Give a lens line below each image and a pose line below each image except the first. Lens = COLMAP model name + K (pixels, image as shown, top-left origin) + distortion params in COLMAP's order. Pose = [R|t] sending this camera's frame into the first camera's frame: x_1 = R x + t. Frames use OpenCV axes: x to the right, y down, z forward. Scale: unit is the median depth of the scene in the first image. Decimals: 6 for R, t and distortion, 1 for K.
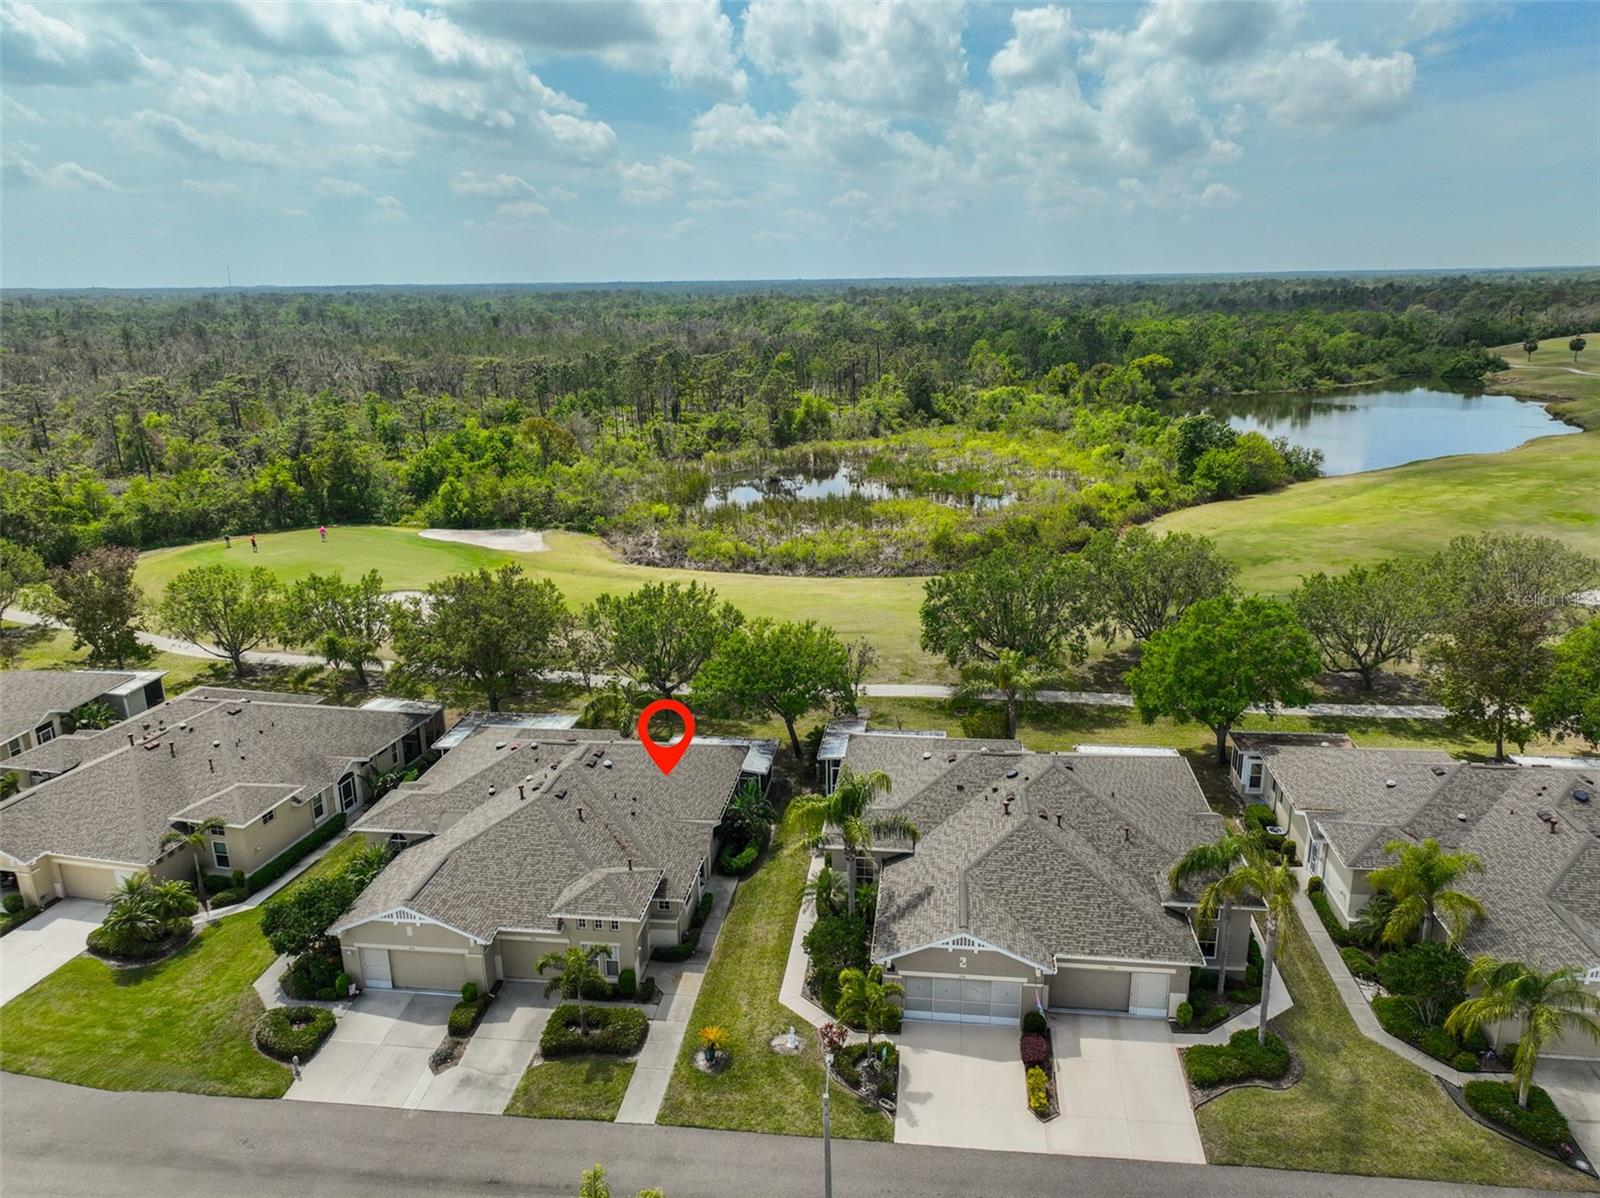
lens RADIAL K [[1115.8, 0, 800.0], [0, 1115.8, 599.0], [0, 0, 1]] dist [0.001575, 0.018090]
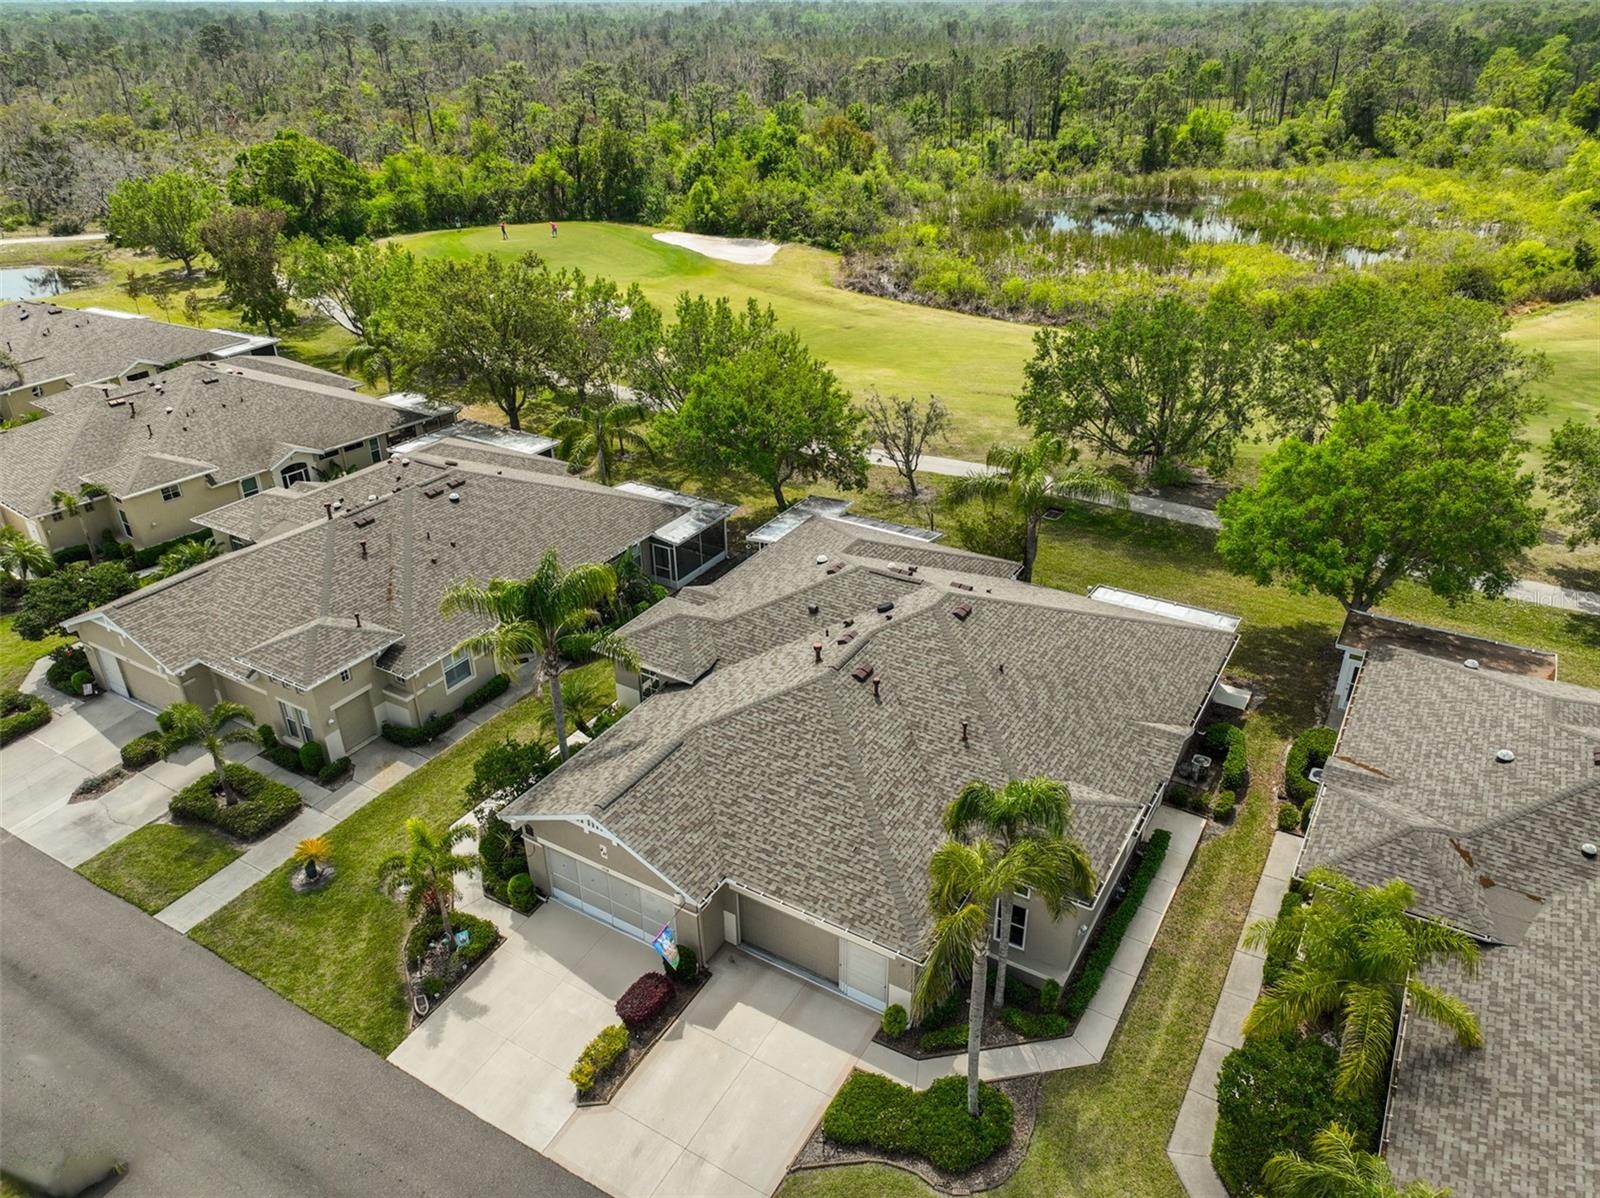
lens RADIAL K [[1115.8, 0, 800.0], [0, 1115.8, 599.0], [0, 0, 1]] dist [0.001575, 0.018090]
pose [[0.914260, 0.196534, -0.354265, 0.299943], [-0.114463, 0.964133, 0.239470, -0.004548], [0.388622, -0.178387, 0.903964, 0.283011]]
